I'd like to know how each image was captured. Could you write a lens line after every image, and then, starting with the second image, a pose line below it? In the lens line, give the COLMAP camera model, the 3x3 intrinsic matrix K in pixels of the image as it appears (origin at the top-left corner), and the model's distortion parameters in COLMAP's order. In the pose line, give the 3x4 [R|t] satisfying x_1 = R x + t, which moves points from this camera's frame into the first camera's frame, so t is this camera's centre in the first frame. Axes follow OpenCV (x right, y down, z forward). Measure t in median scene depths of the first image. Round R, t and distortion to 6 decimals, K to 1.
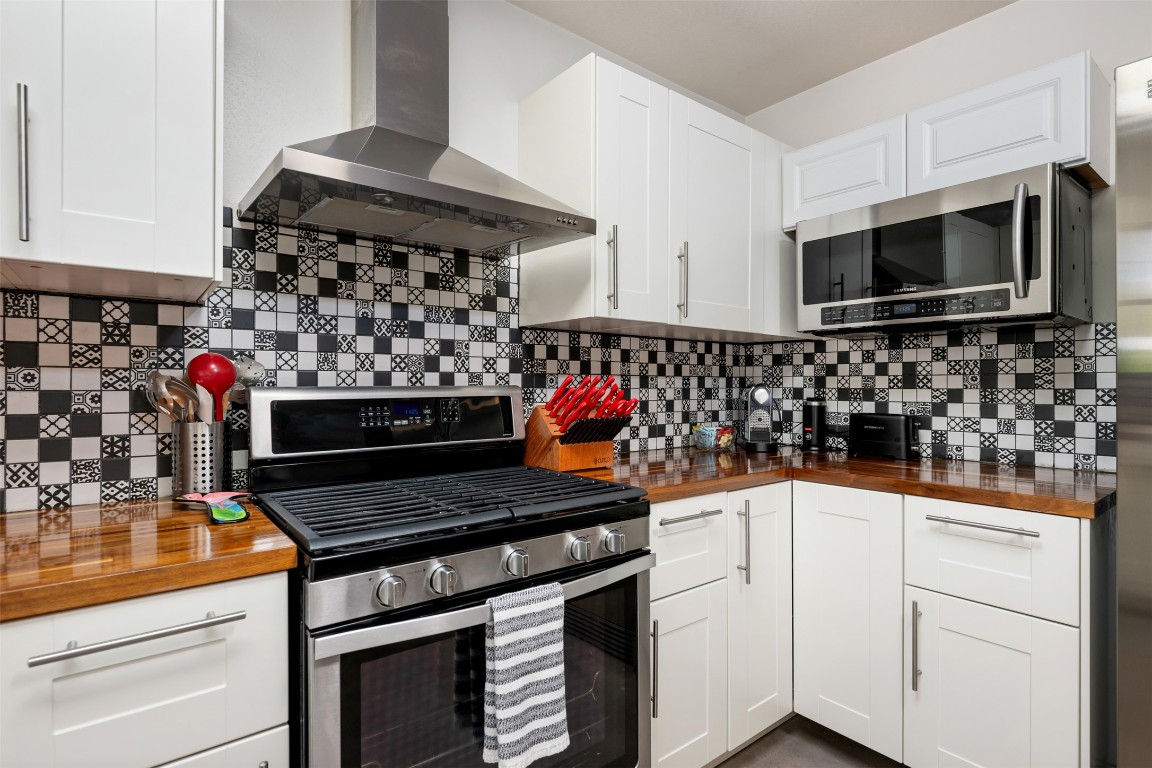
lens RADIAL K [[590.1, 0, 577.8], [0, 590.1, 383.2], [0, 0, 1]] dist [-0.002925, -0.000135]
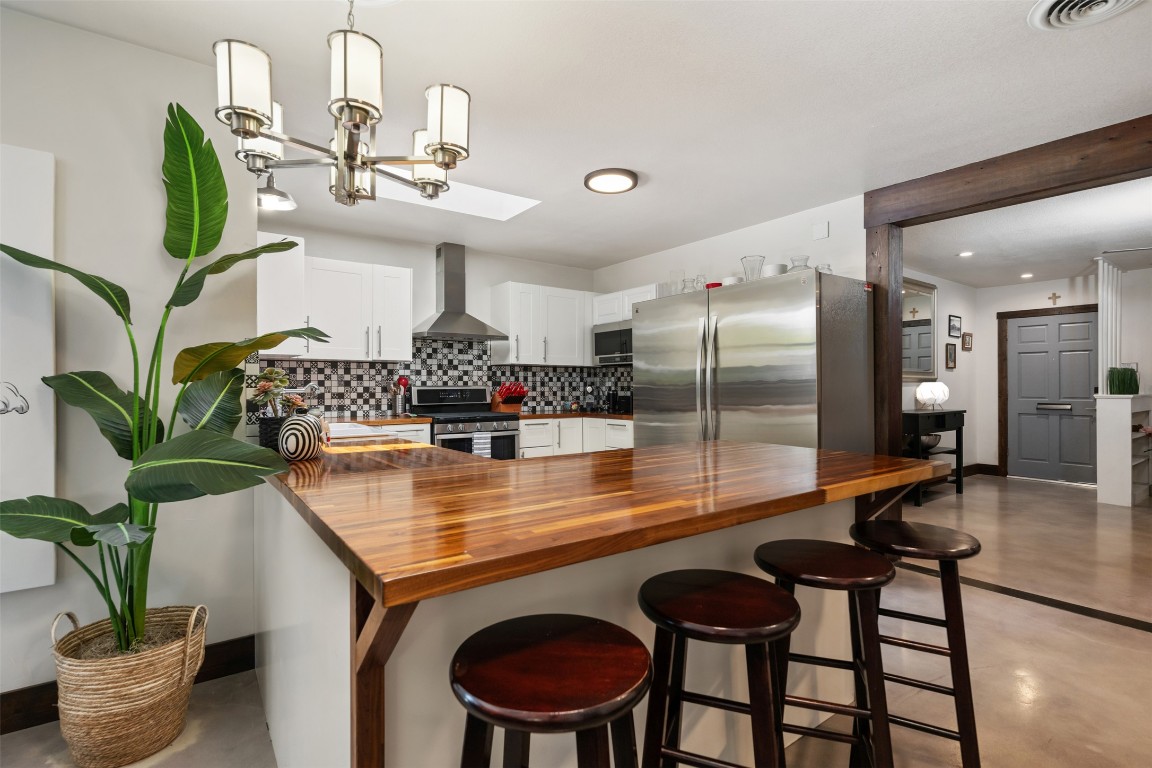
lens RADIAL K [[555.7, 0, 575.0], [0, 555.7, 385.3], [0, 0, 1]] dist [0.004509, 0.000131]
pose [[0.998781, -0.003552, -0.049228, 0.477002], [0.003458, 0.999992, -0.001997, 0.010726], [0.049235, 0.001825, 0.998786, -1.812840]]
